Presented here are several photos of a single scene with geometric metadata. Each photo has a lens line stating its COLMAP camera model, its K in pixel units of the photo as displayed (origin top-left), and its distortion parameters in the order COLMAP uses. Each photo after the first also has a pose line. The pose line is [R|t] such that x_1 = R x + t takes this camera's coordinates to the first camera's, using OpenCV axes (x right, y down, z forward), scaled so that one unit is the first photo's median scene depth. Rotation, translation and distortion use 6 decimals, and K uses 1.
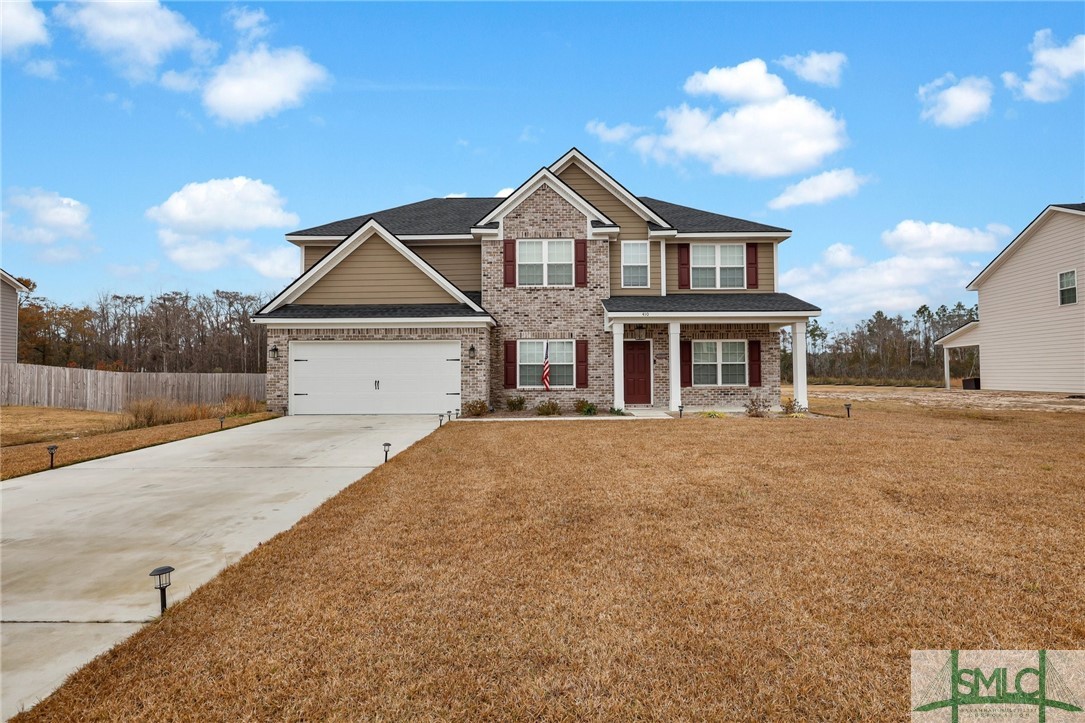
lens RADIAL K [[479.5, 0, 546.6], [0, 479.5, 356.8], [0, 0, 1]] dist [0.002291, 0.000904]
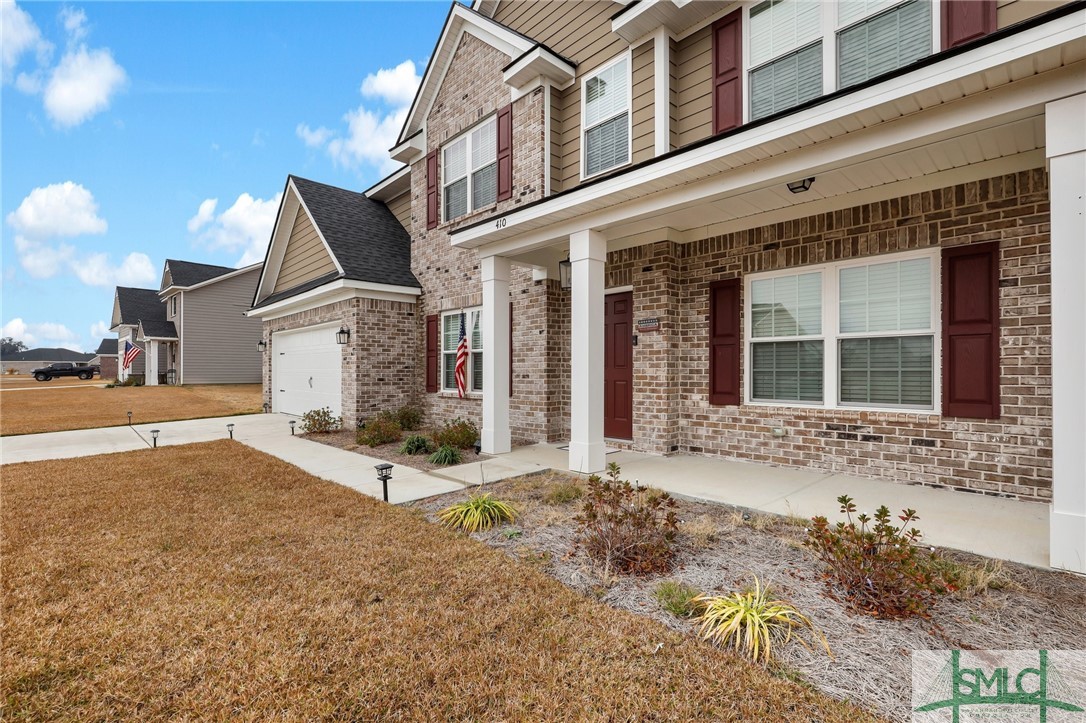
lens RADIAL K [[479.9, 0, 544.0], [0, 479.9, 367.6], [0, 0, 1]] dist [0.002291, 0.000904]
pose [[0.717254, -0.000652, -0.696811, 0.456119], [0.016178, 0.999746, 0.015717, 0.026226], [0.696624, -0.022546, 0.717082, 0.650878]]
